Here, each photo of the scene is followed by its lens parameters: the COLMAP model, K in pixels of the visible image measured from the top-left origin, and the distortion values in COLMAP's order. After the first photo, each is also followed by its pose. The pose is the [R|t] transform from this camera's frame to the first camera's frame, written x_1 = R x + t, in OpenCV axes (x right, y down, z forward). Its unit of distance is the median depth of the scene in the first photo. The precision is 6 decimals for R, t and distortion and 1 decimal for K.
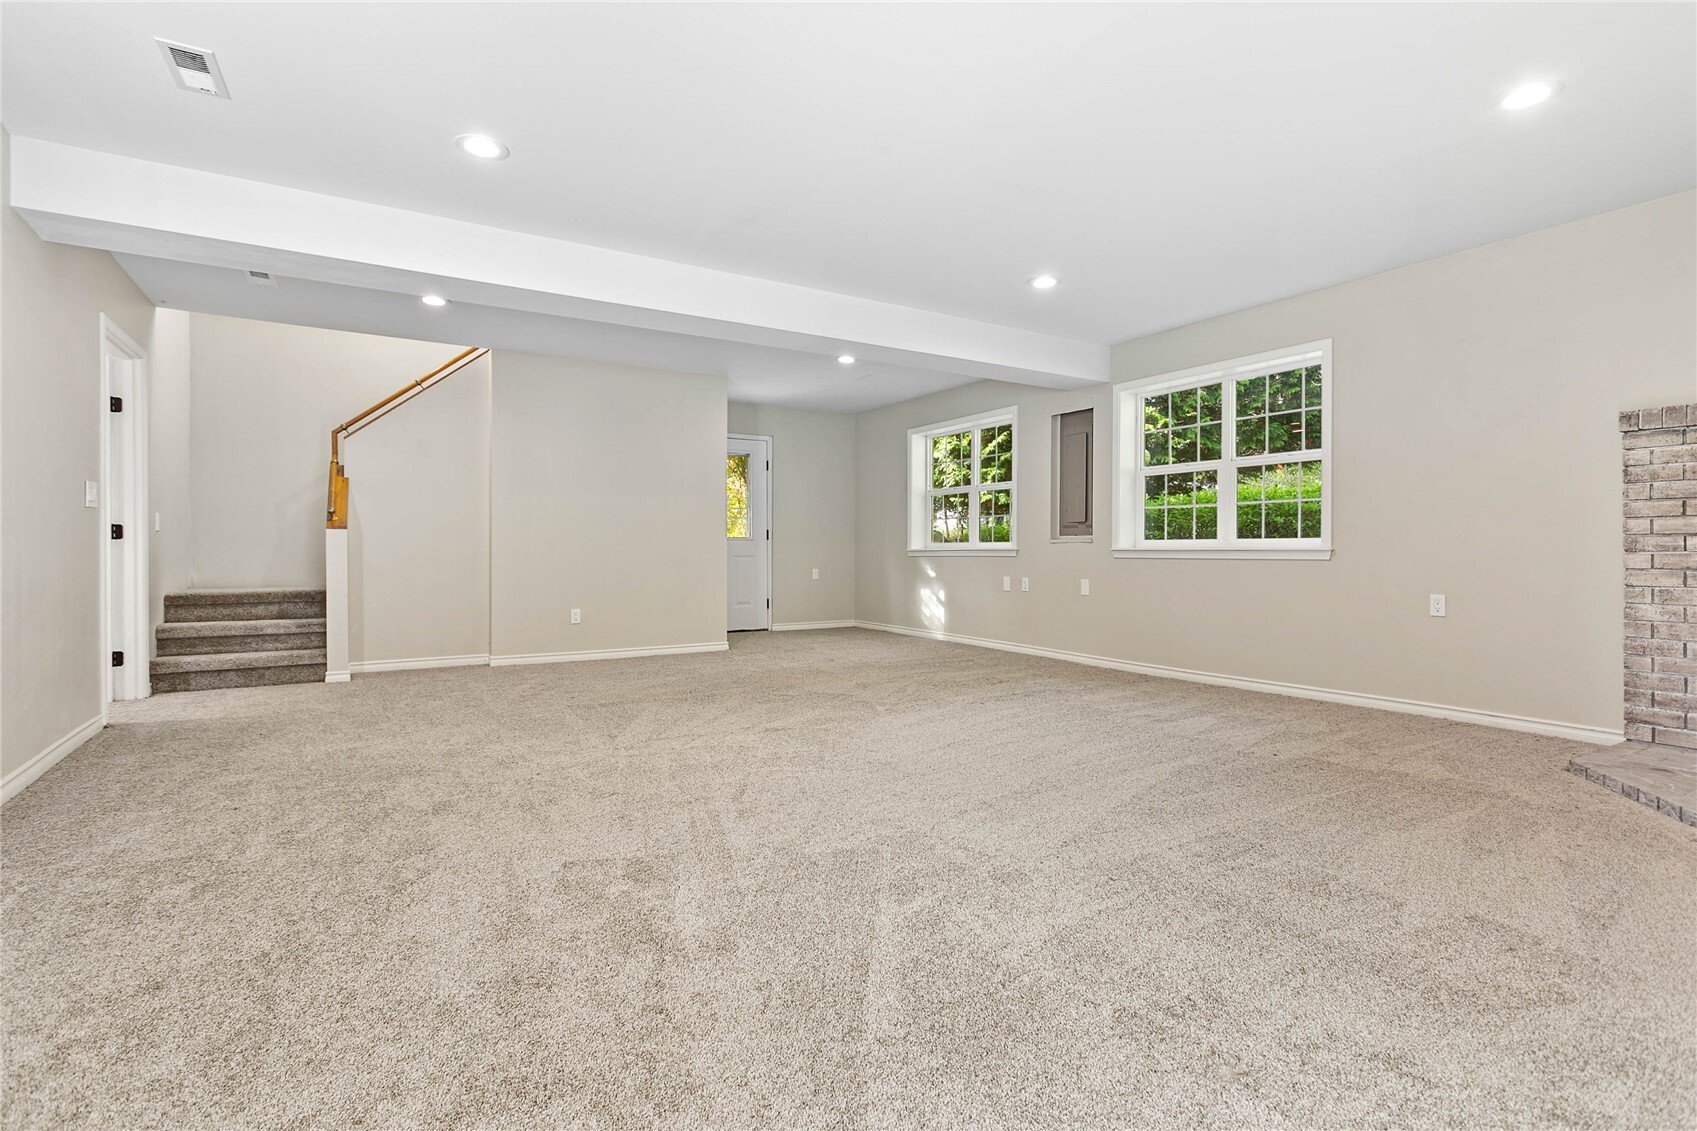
lens RADIAL K [[802.4, 0, 844.6], [0, 802.4, 558.9], [0, 0, 1]] dist [0.000394, 0.001249]
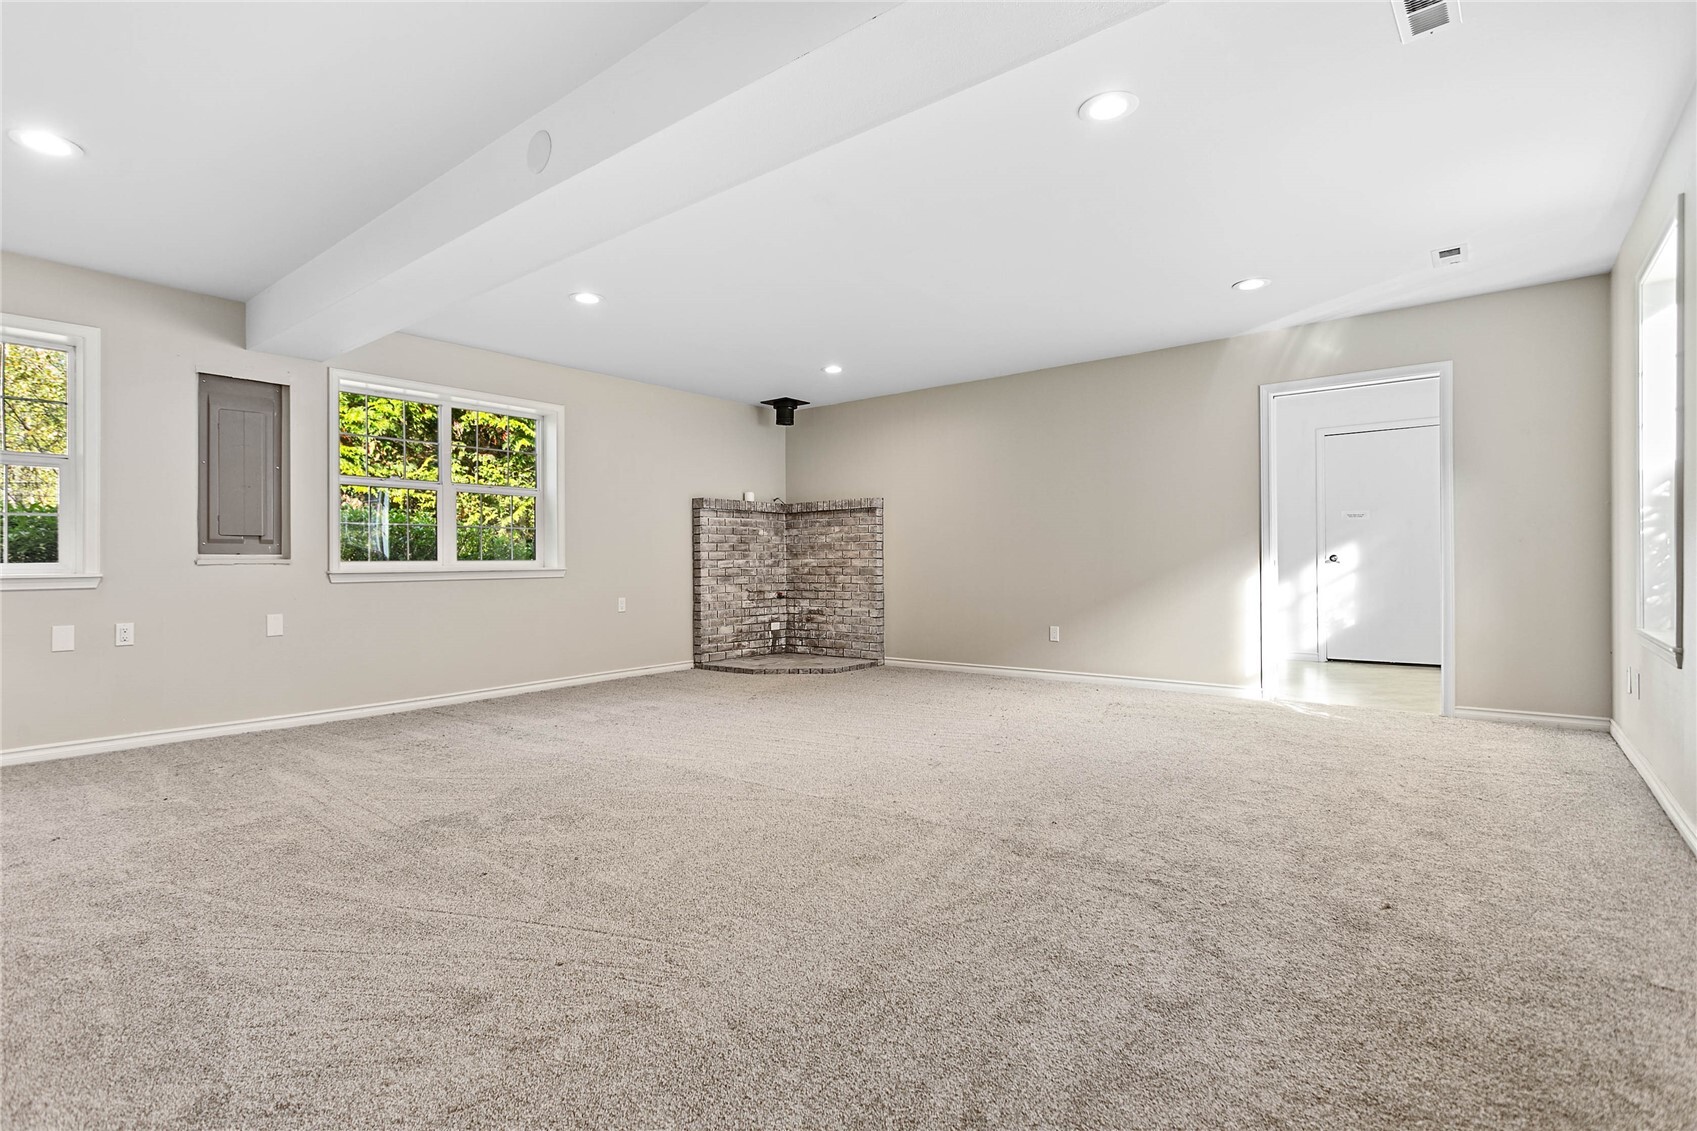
lens RADIAL K [[802.4, 0, 845.7], [0, 802.4, 560.1], [0, 0, 1]] dist [0.000394, 0.001249]
pose [[-0.343249, 0.008028, 0.939210, -0.639554], [0.021966, 0.999759, -0.000518, -0.013391], [-0.938988, 0.020453, -0.343342, 0.848995]]
